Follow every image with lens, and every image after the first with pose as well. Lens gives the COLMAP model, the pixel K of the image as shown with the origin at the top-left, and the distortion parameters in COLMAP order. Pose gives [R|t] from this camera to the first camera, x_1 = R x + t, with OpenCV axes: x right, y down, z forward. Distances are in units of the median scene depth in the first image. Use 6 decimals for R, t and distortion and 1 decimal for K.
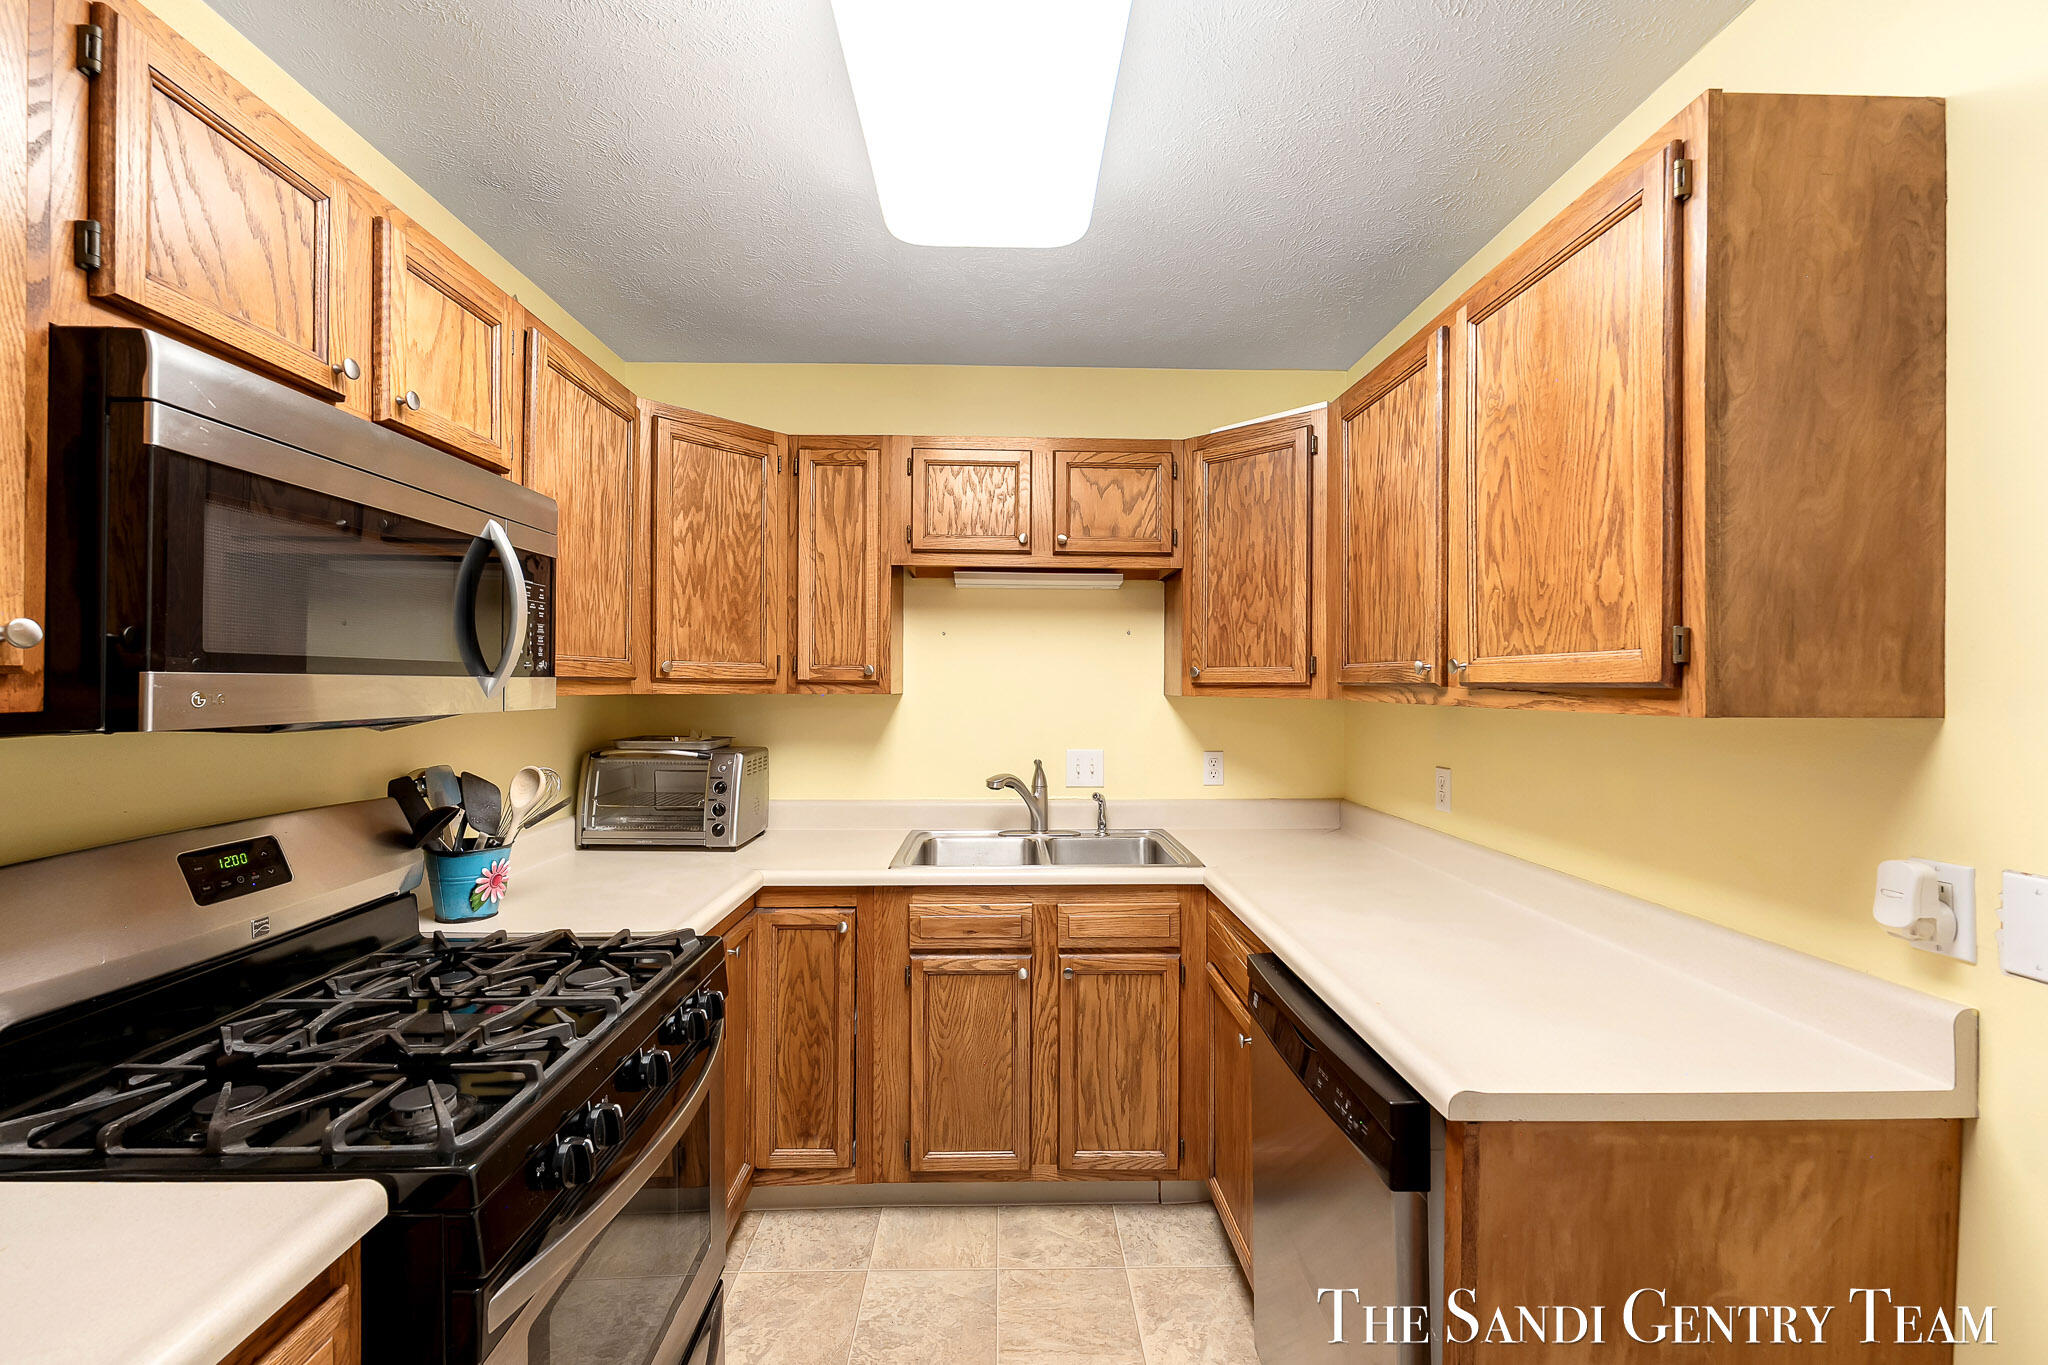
lens RADIAL K [[826.0, 0, 1021.2], [0, 826.0, 684.9], [0, 0, 1]] dist [-0.002160, -0.000041]
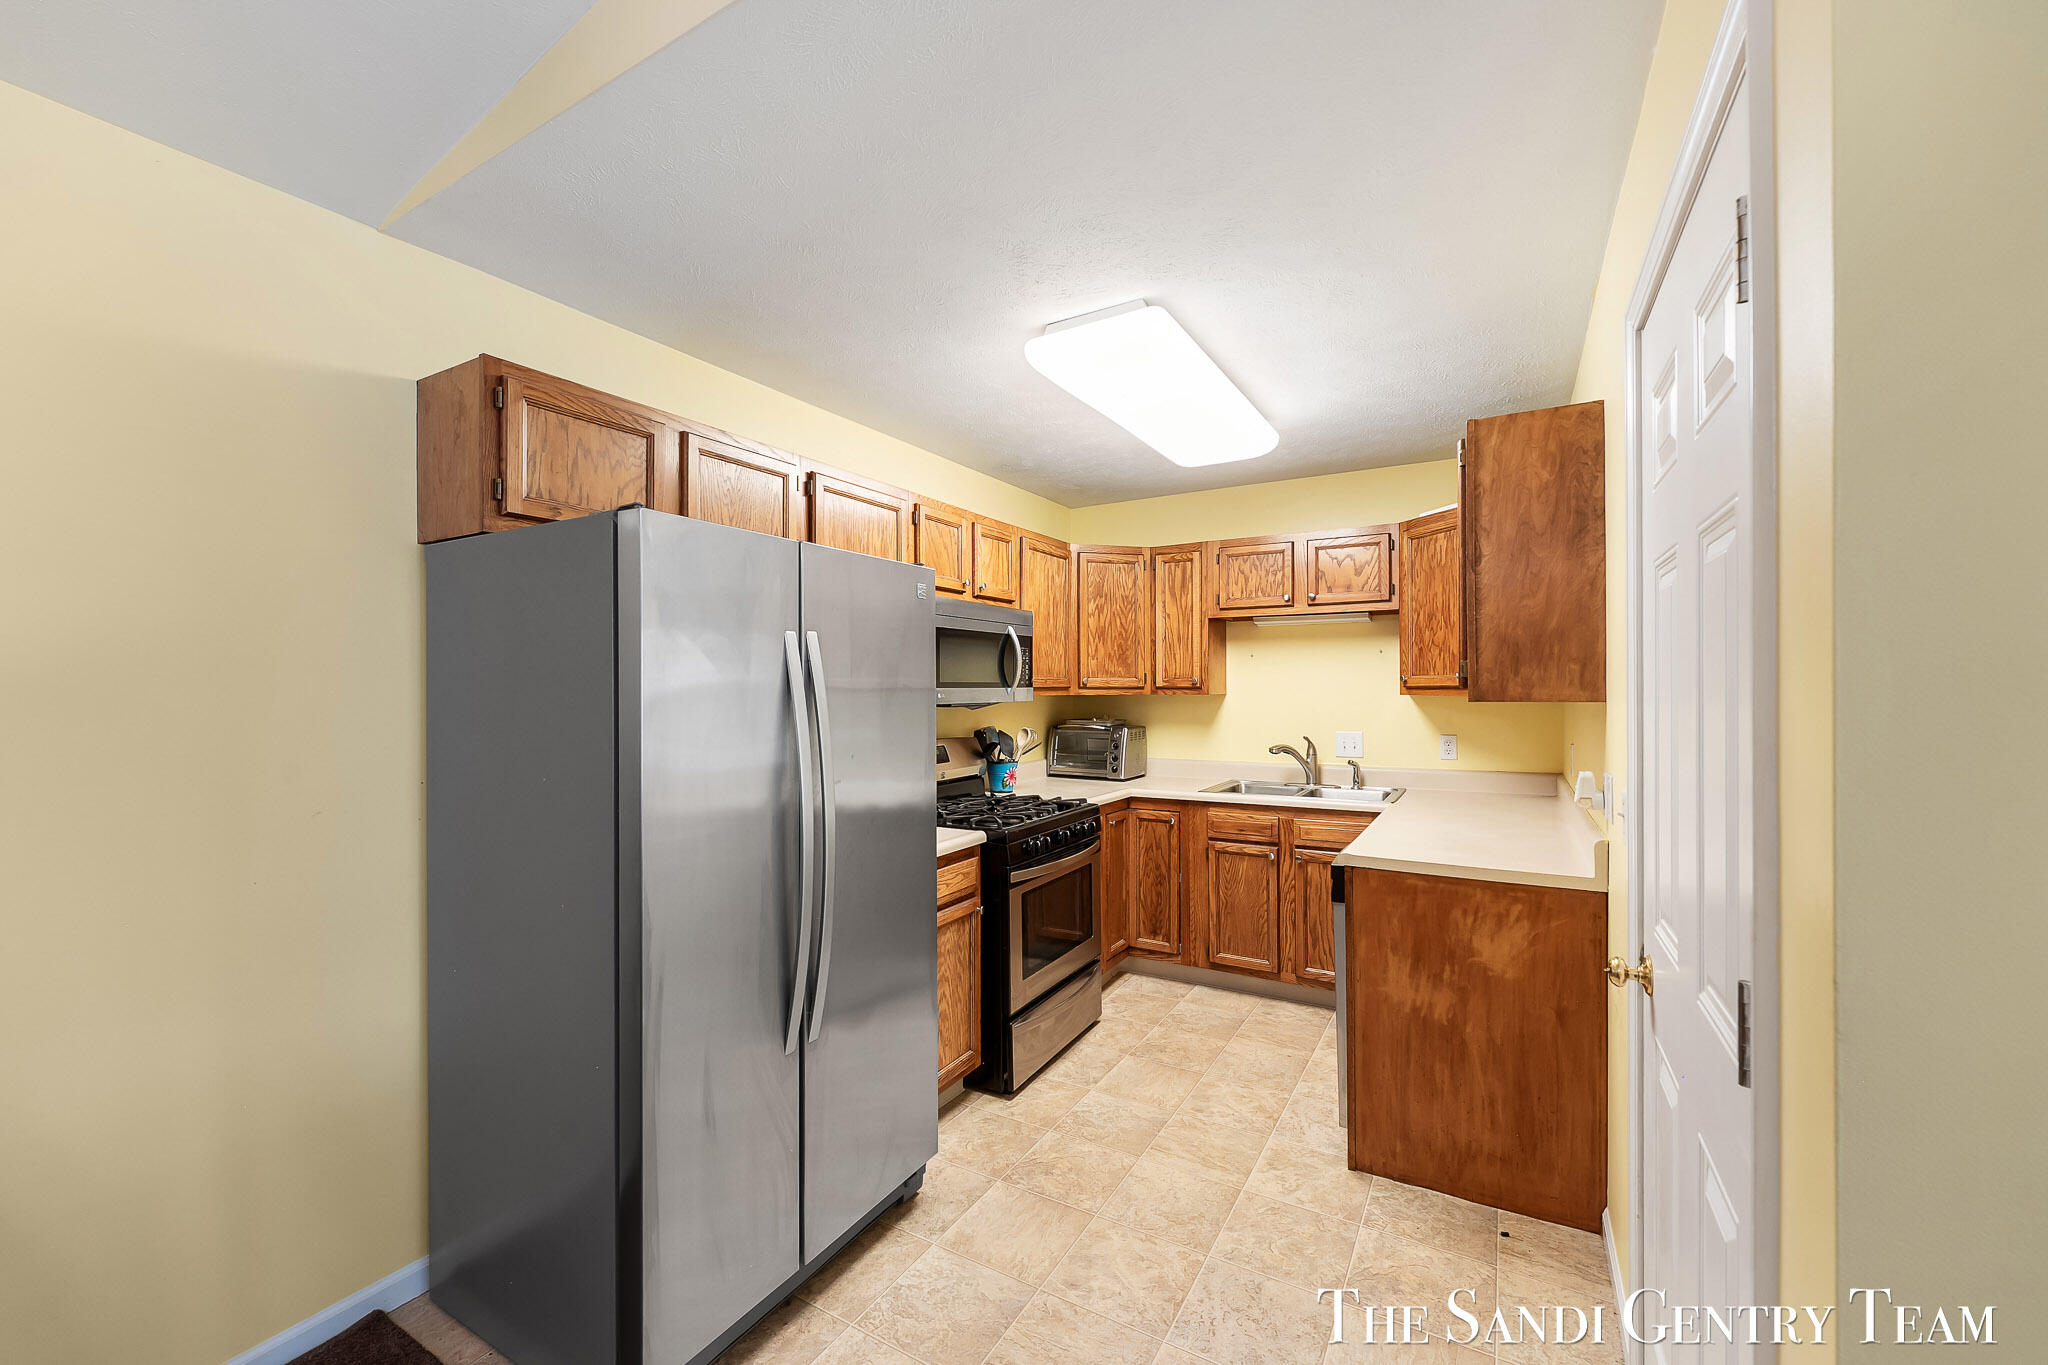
lens RADIAL K [[814.9, 0, 1016.6], [0, 814.9, 687.9], [0, 0, 1]] dist [-0.000731, 0.000019]
pose [[0.847229, -0.008859, -0.531155, 0.453454], [0.008639, 0.999958, -0.002899, -0.000968], [0.531158, -0.002132, 0.847270, -0.712854]]
